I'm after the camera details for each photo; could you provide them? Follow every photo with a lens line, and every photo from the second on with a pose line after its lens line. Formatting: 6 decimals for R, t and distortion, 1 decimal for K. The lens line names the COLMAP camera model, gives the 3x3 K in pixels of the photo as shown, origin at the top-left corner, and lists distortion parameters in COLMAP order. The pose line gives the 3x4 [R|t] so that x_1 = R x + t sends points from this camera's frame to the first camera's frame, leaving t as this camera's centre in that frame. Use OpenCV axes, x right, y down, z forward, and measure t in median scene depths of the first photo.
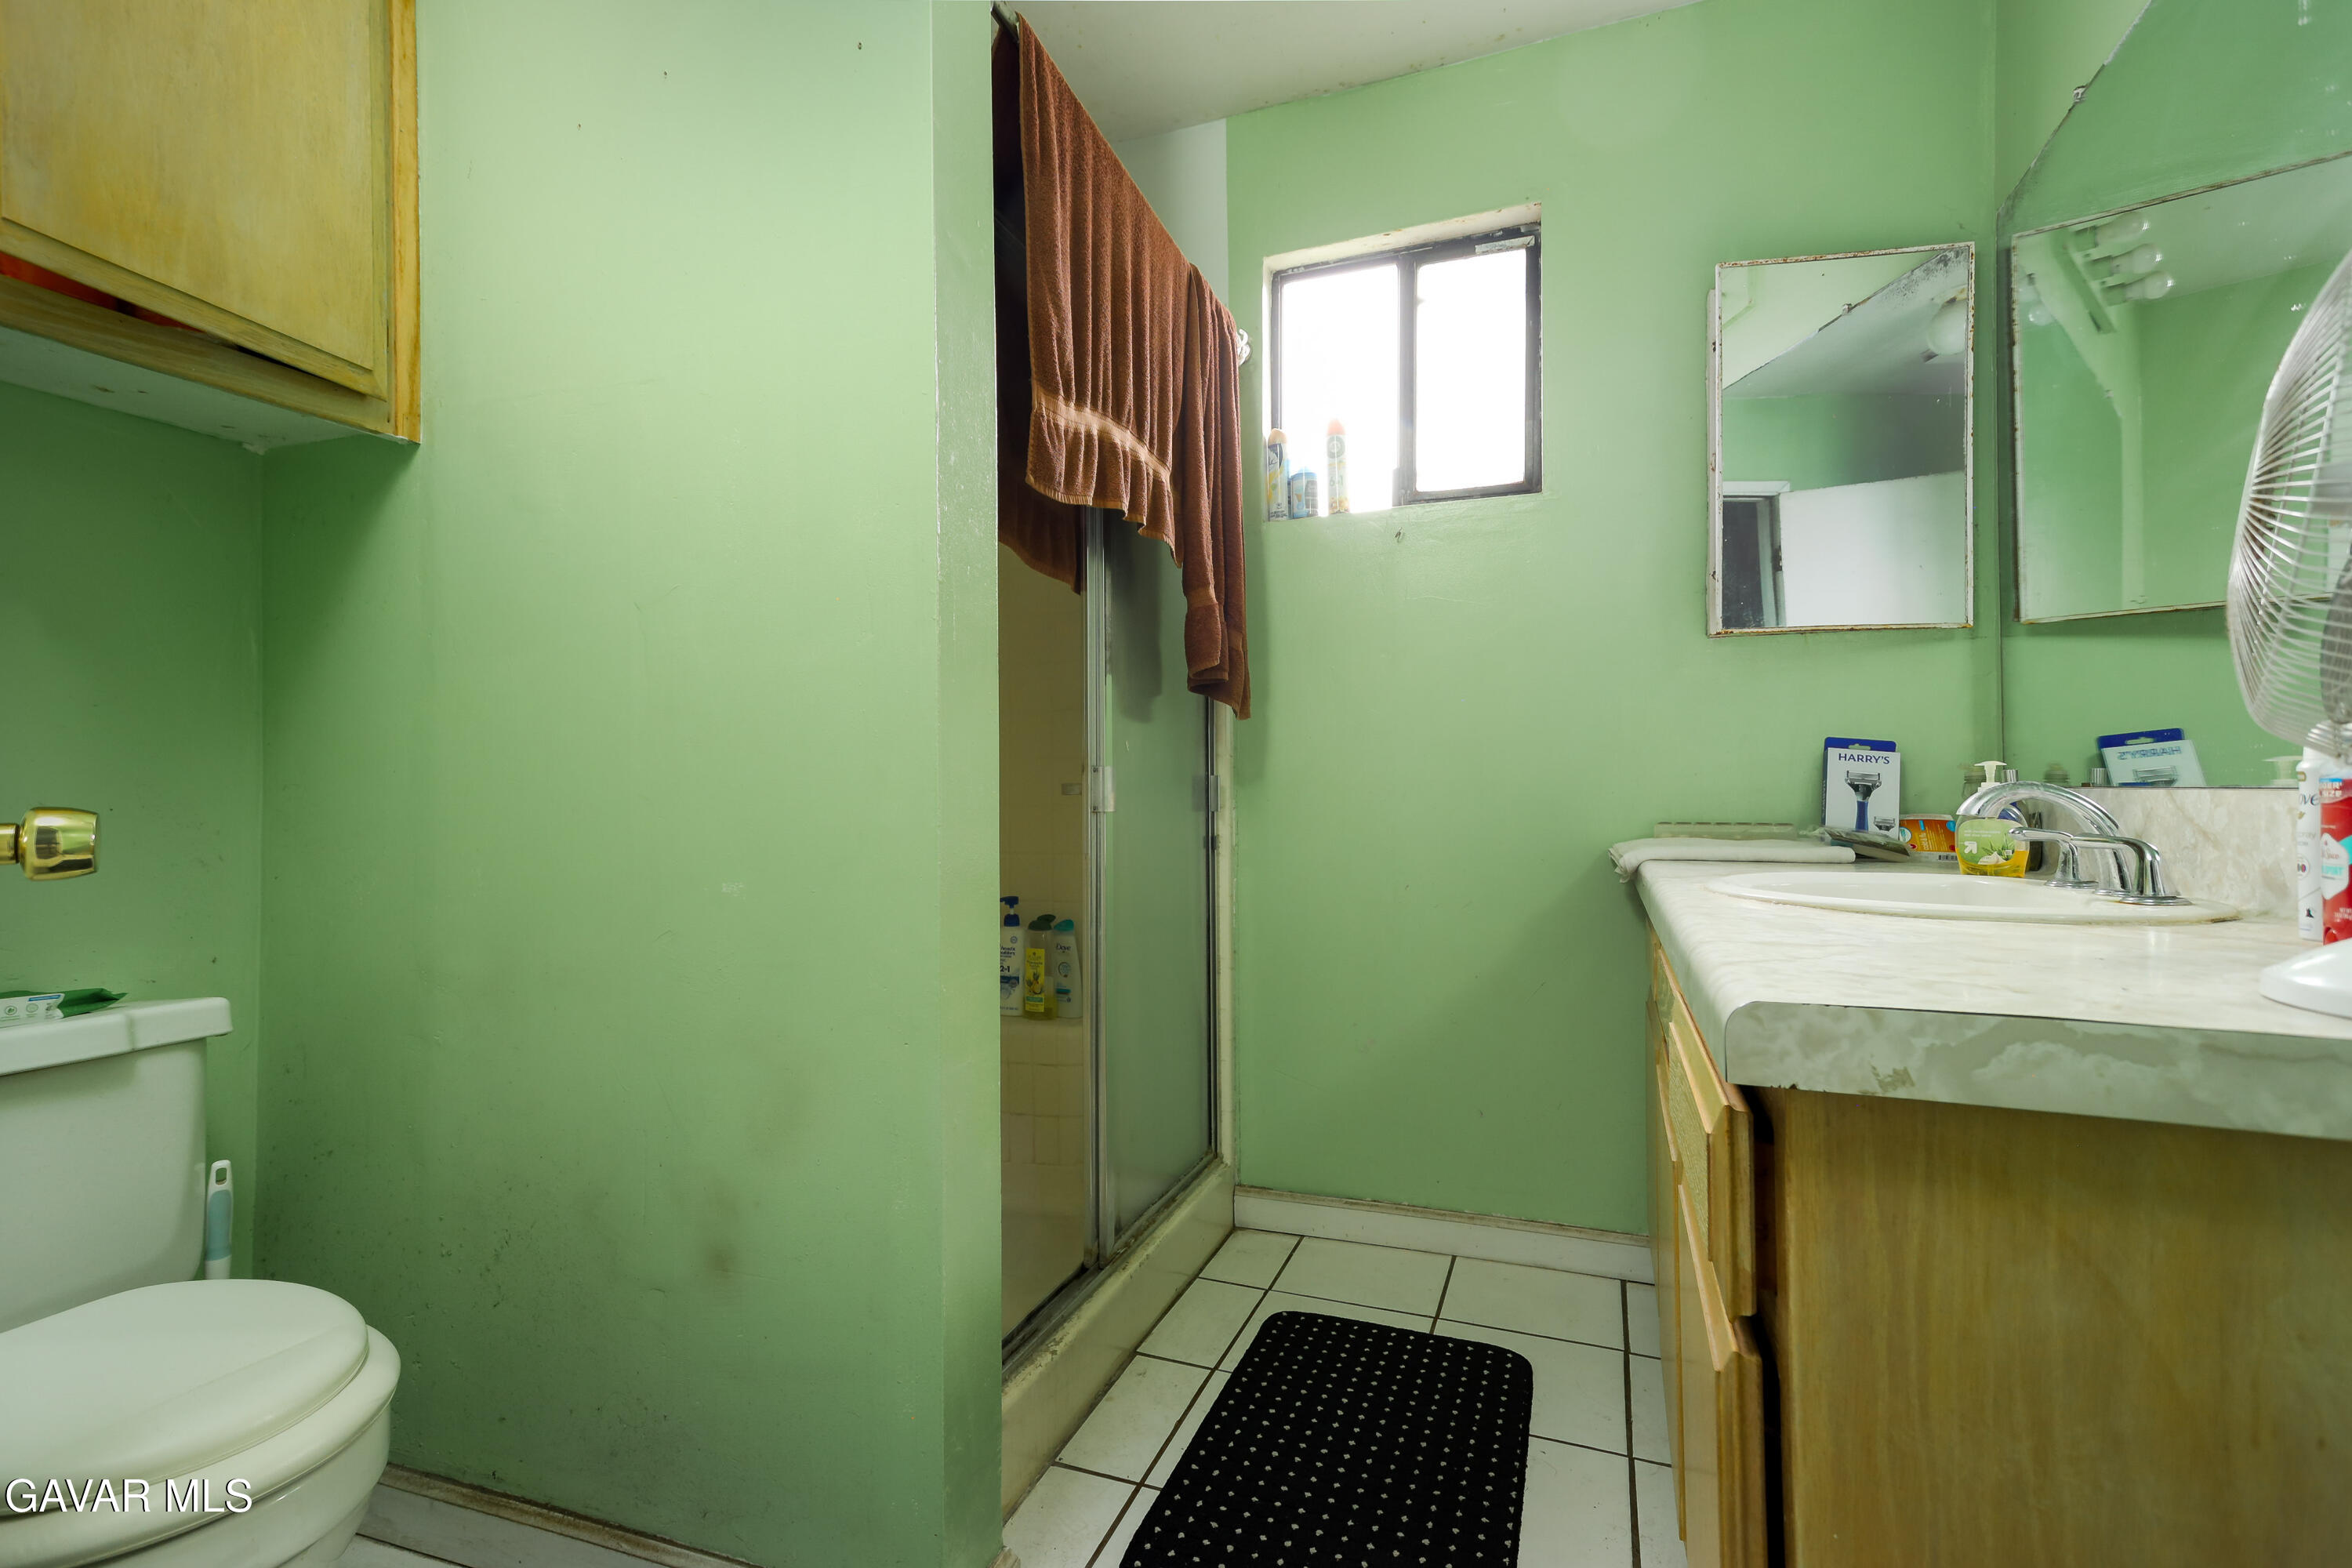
lens RADIAL K [[1125.5, 0, 1163.0], [0, 1125.5, 766.7], [0, 0, 1]] dist [0.020612, 0.003442]
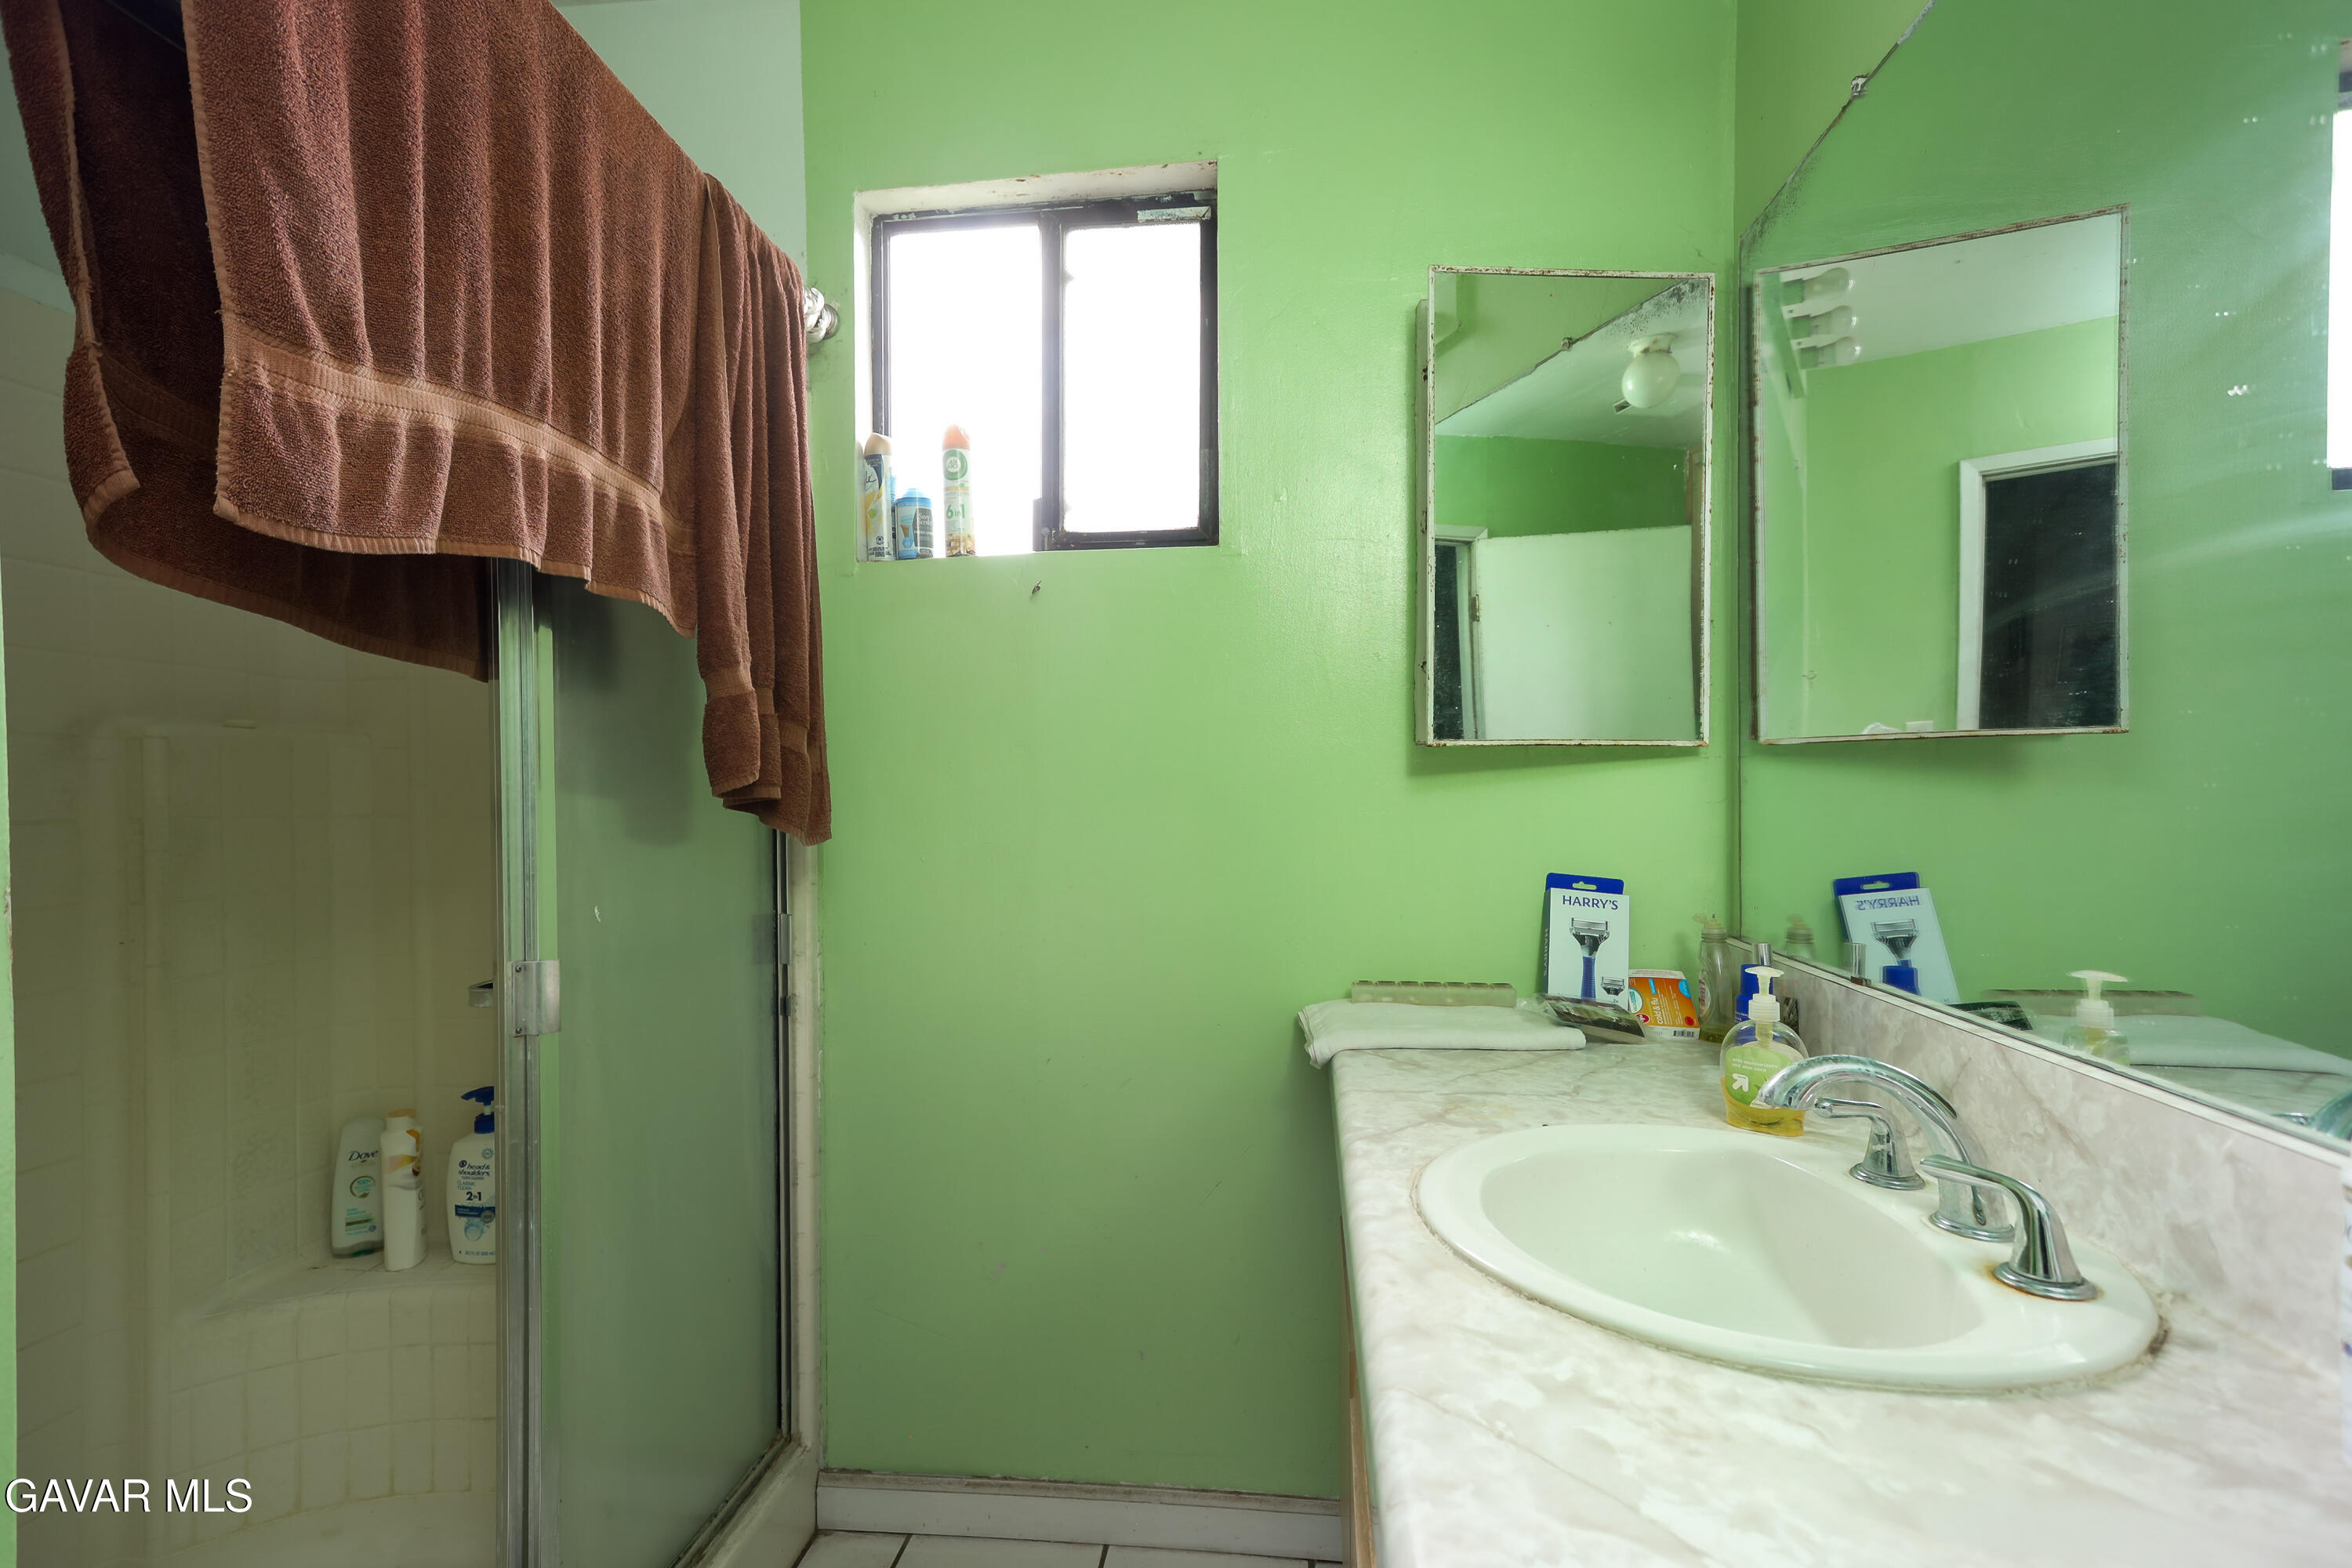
lens RADIAL K [[1125.5, 0, 1177.3], [0, 1125.5, 793.4], [0, 0, 1]] dist [0.020612, 0.003442]
pose [[0.968444, -0.005803, 0.249165, 0.126280], [-0.001035, 0.999627, 0.027304, -0.103393], [-0.249230, -0.026700, 0.968076, 0.283483]]
